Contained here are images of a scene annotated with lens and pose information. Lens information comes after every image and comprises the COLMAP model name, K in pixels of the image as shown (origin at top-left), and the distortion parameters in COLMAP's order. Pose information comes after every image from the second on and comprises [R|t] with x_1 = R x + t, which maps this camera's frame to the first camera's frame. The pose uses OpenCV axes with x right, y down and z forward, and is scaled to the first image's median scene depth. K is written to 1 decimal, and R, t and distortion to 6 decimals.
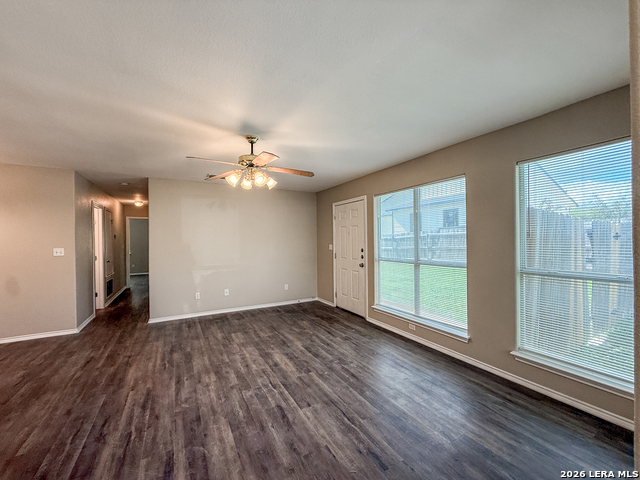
lens RADIAL K [[255.8, 0, 318.4], [0, 255.8, 238.9], [0, 0, 1]] dist [-0.001413, 0.000538]
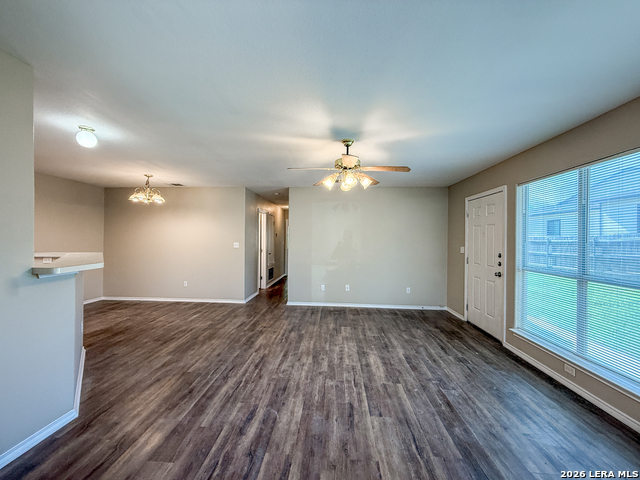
lens RADIAL K [[255.8, 0, 318.4], [0, 255.8, 238.9], [0, 0, 1]] dist [-0.001413, 0.000538]
pose [[0.839063, 0.019109, -0.543698, 0.165649], [-0.018471, 0.999807, 0.006635, -0.001615], [0.543720, 0.004476, 0.839255, 0.048694]]
